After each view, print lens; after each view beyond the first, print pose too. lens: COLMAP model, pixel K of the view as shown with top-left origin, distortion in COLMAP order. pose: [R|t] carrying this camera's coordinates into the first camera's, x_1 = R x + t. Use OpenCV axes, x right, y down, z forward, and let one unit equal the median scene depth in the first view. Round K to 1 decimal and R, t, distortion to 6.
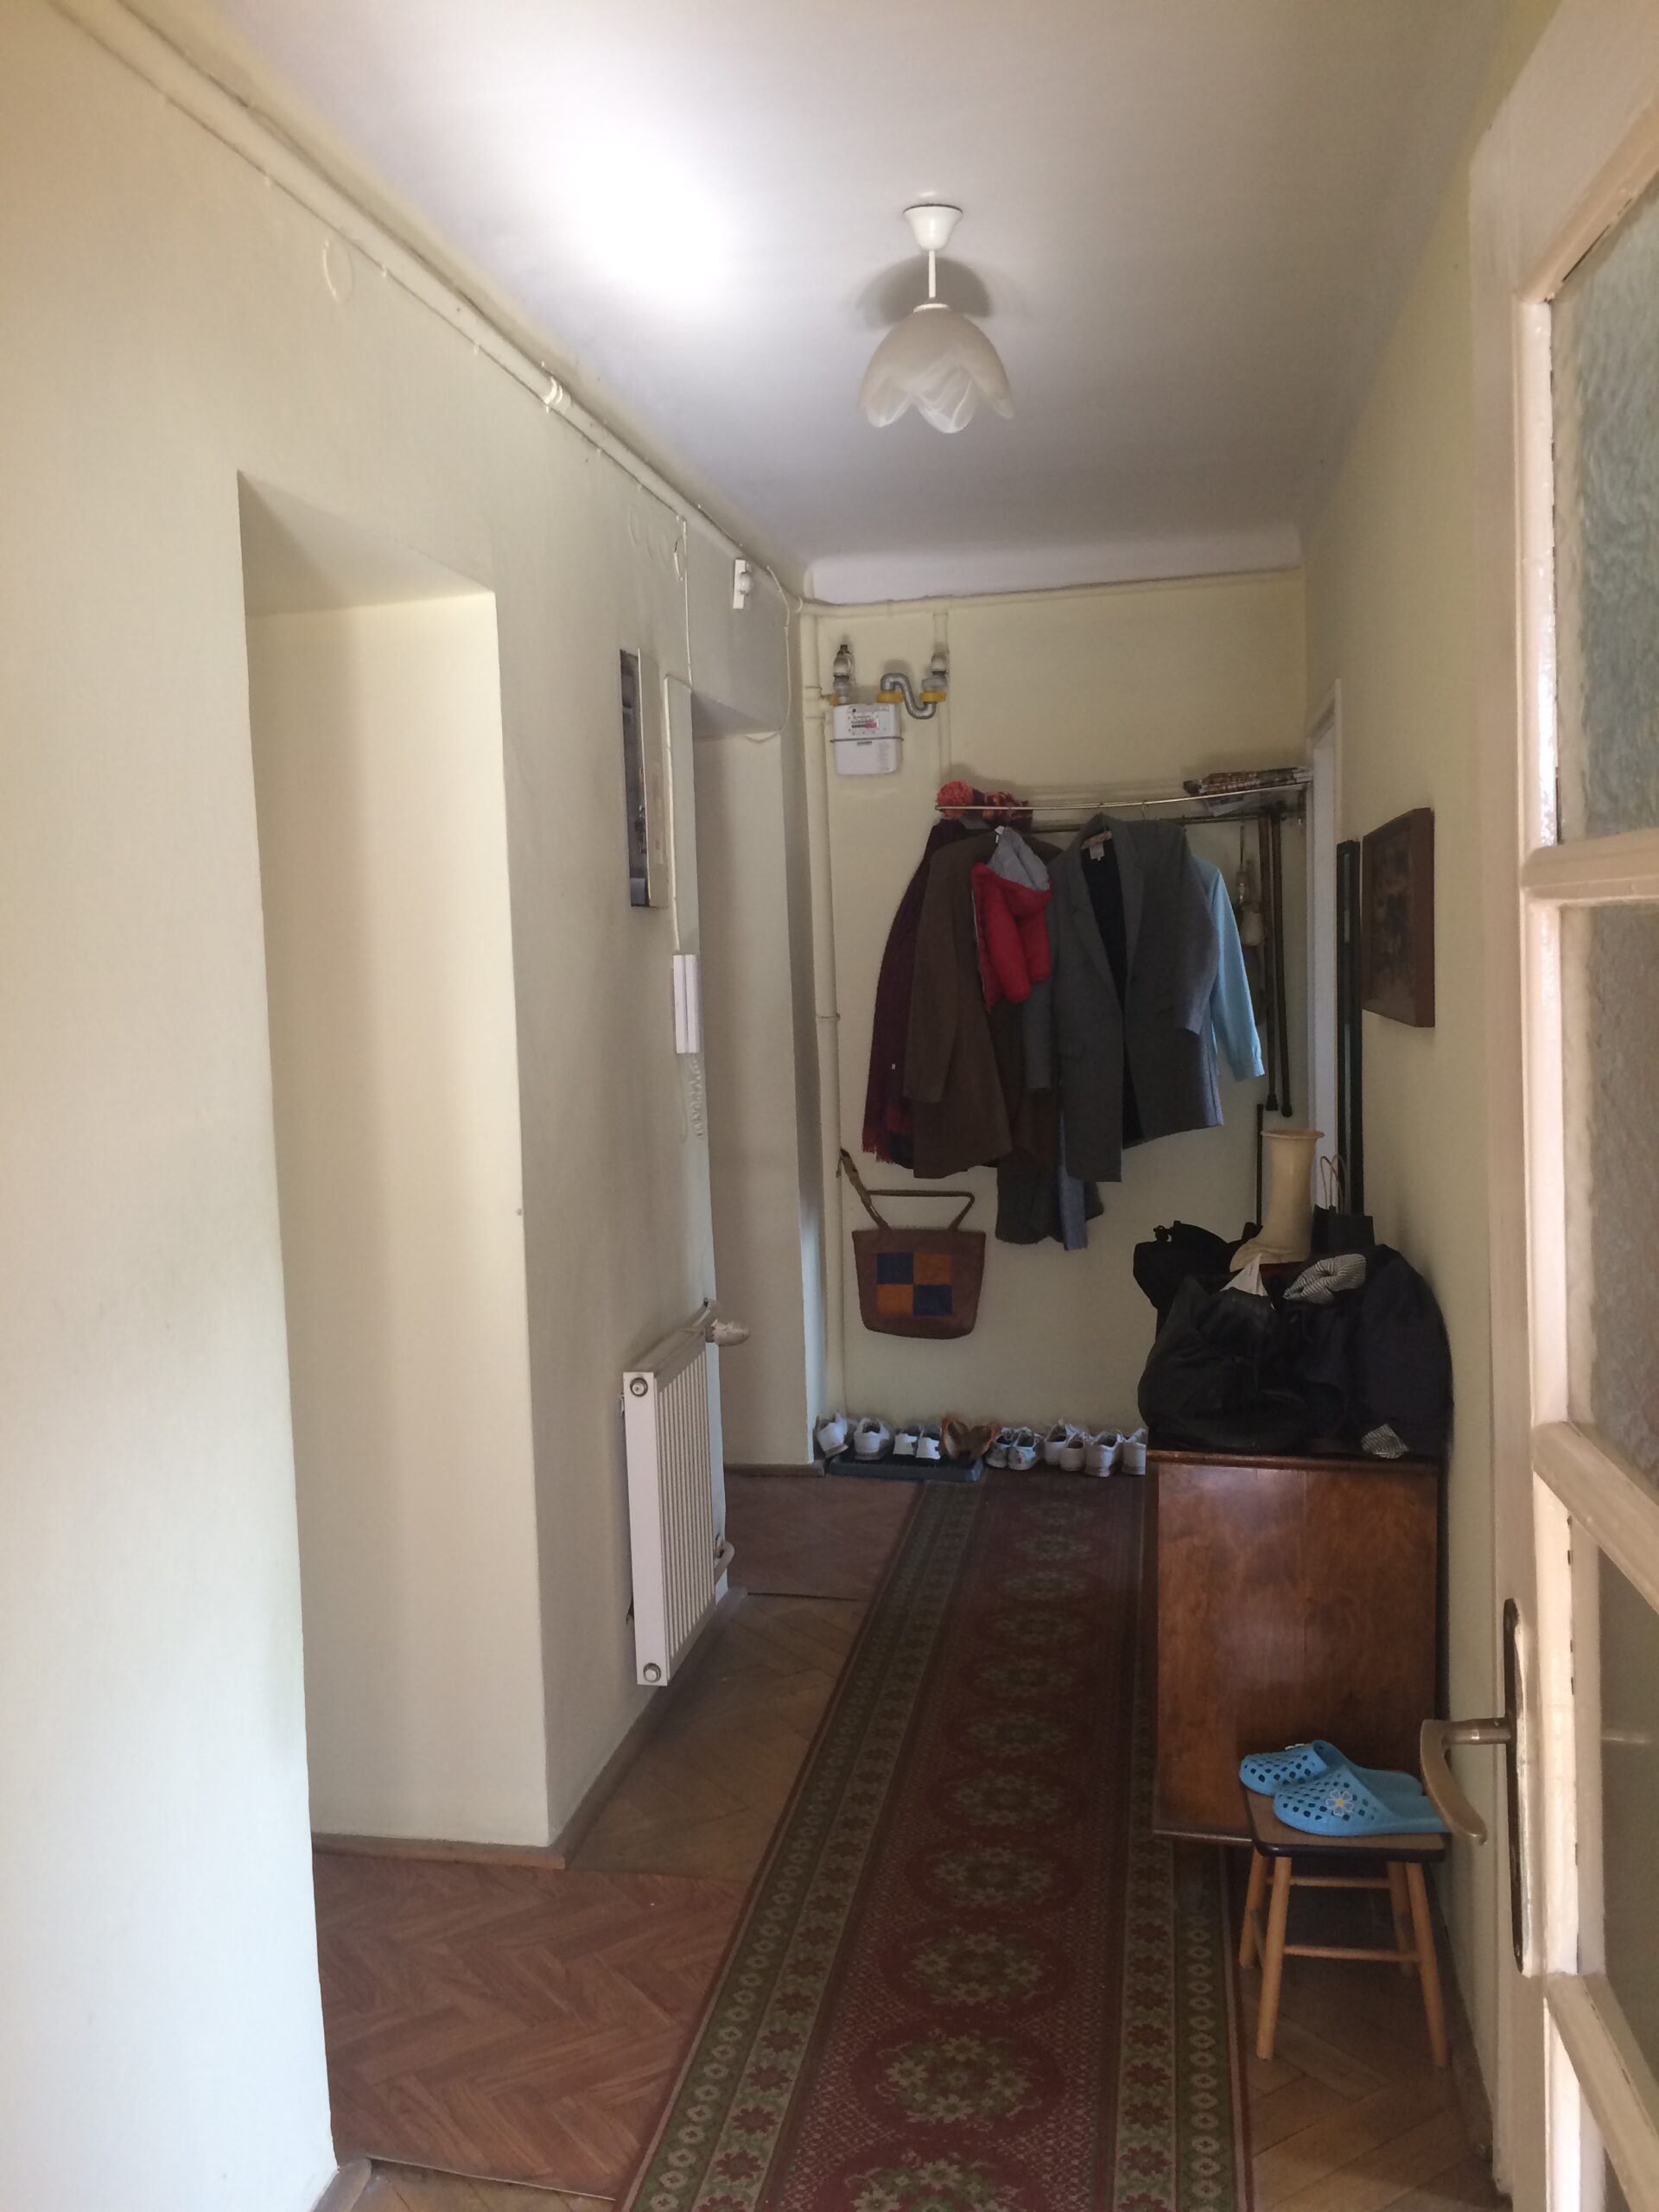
lens RADIAL K [[1974.3, 0, 857.0], [0, 1974.3, 1103.8], [0, 0, 1]] dist [0.113204, -0.181254]
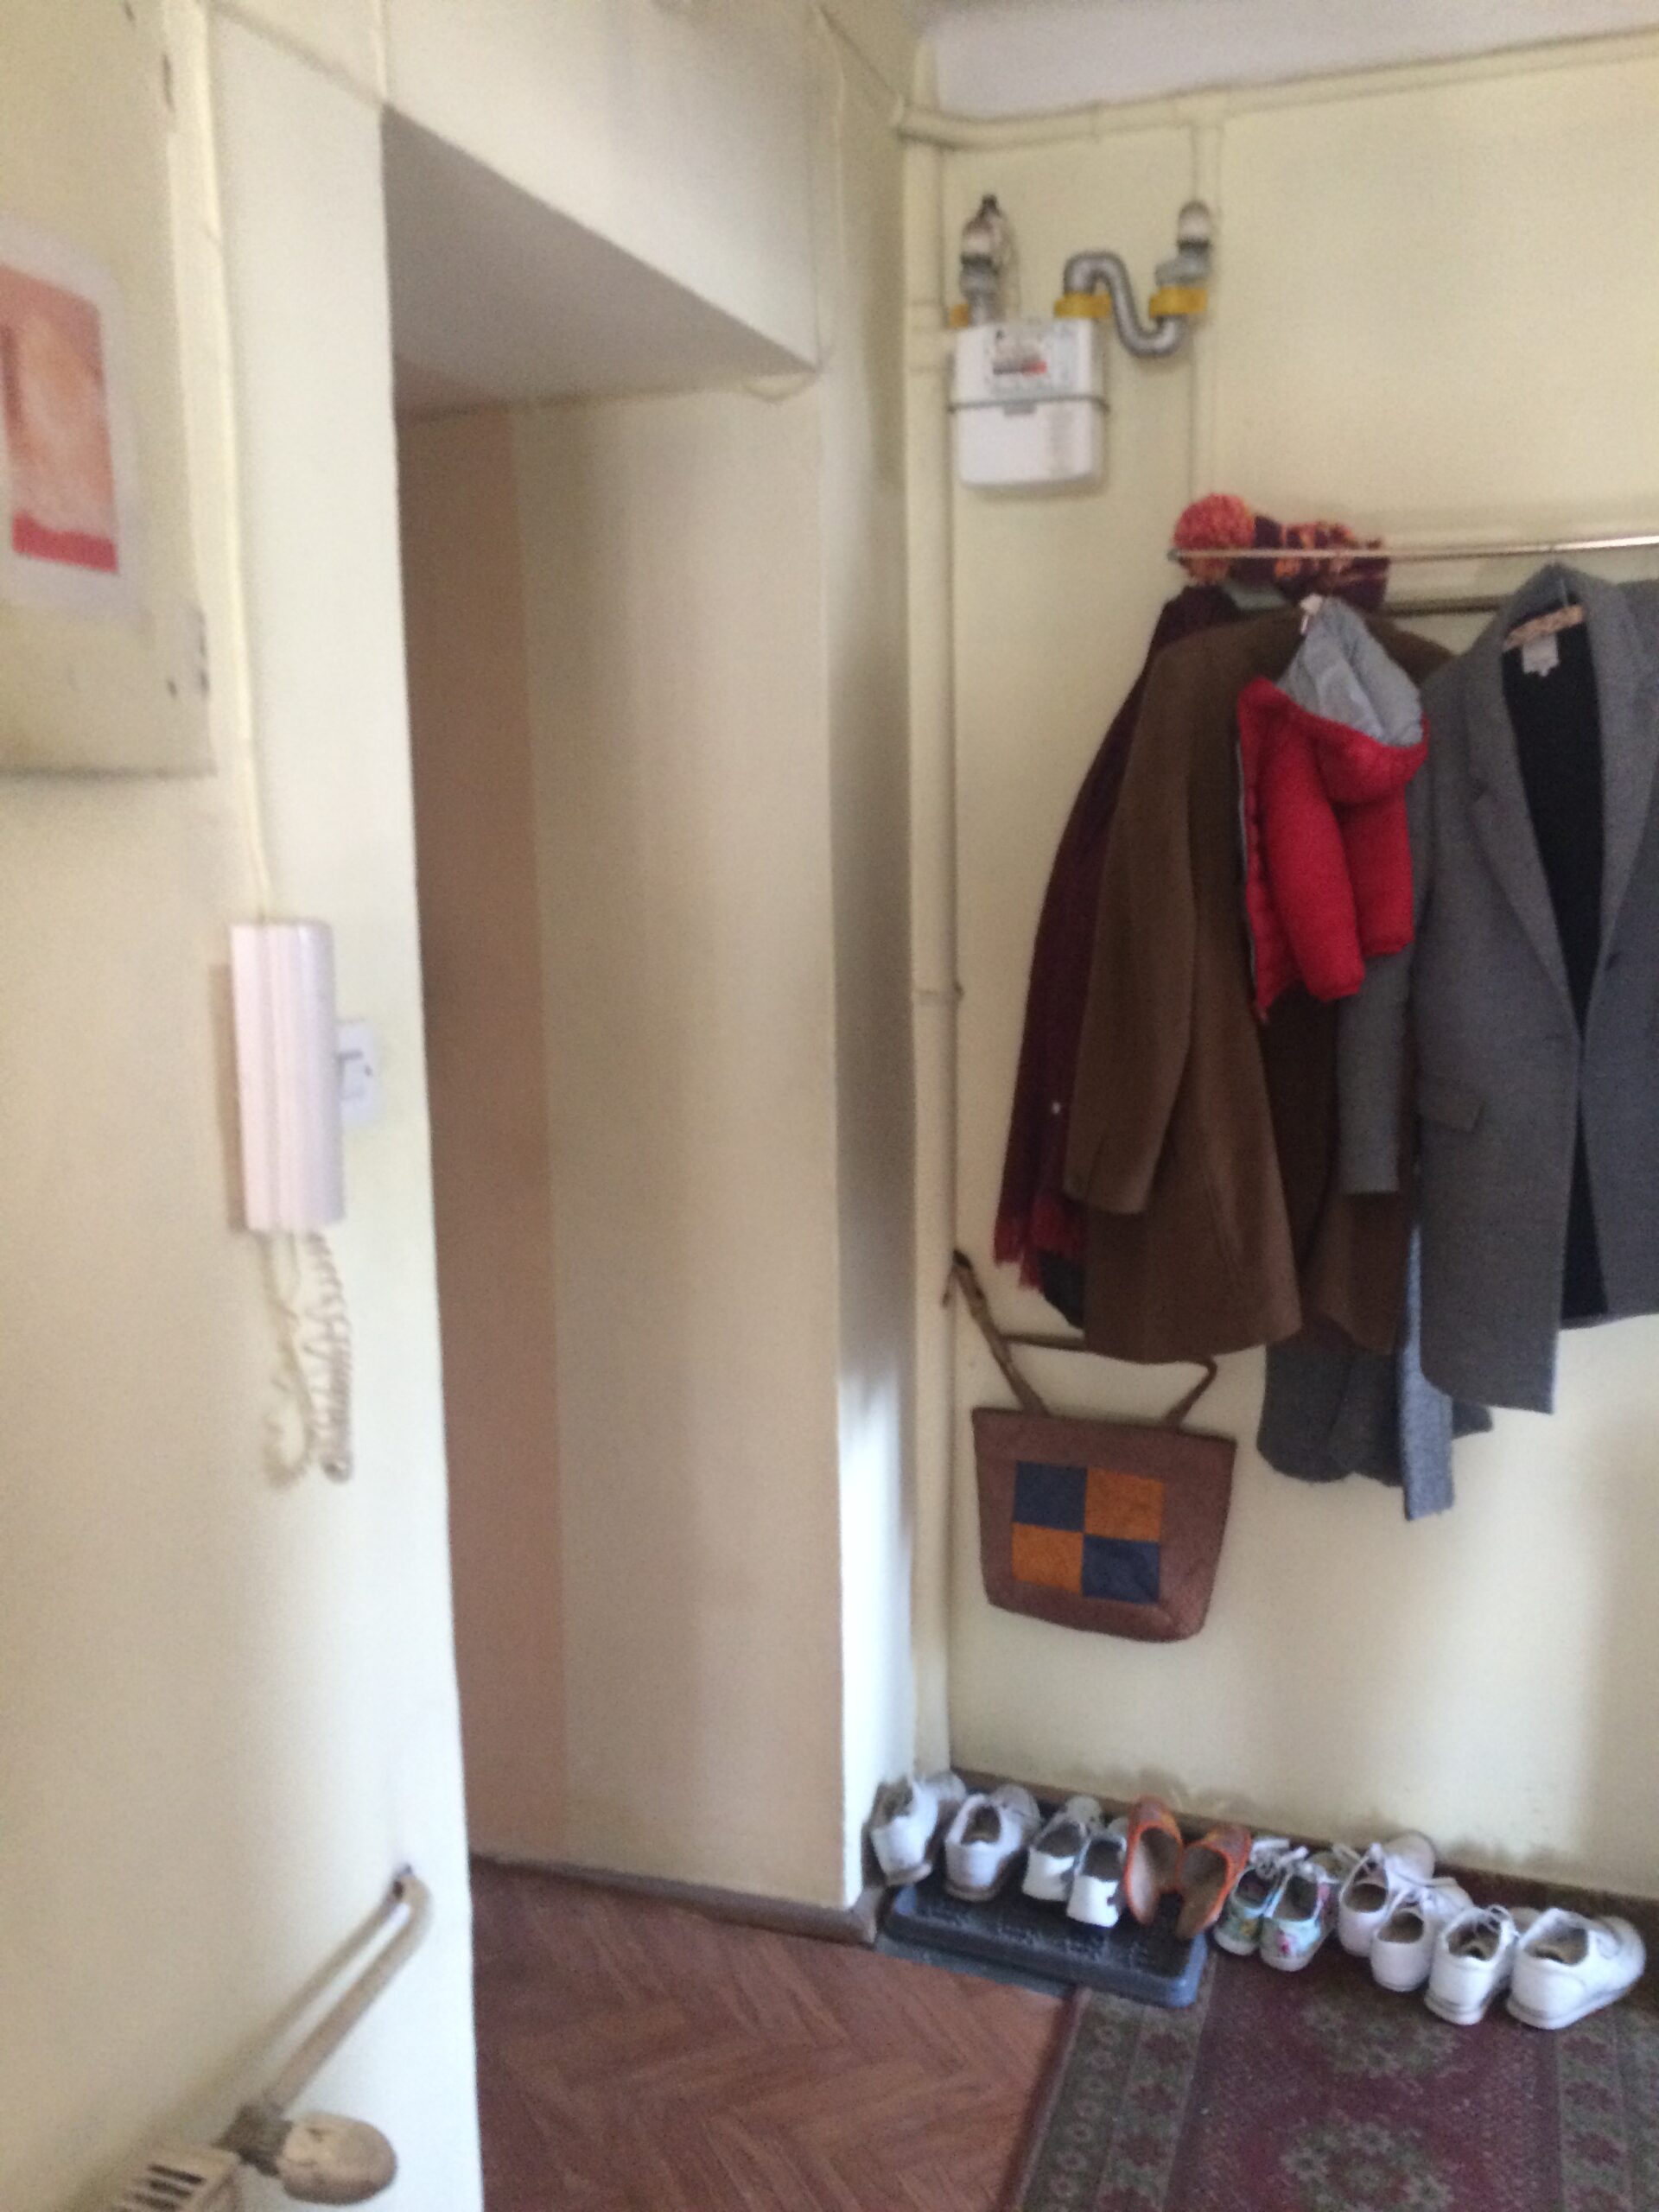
lens RADIAL K [[1974.3, 0, 857.0], [0, 1974.3, 1103.8], [0, 0, 1]] dist [0.113204, -0.181254]
pose [[0.989256, 0.047546, -0.138246, 0.037474], [-0.036821, 0.996184, 0.079127, -0.057141], [0.141480, -0.073186, 0.987232, 0.523962]]
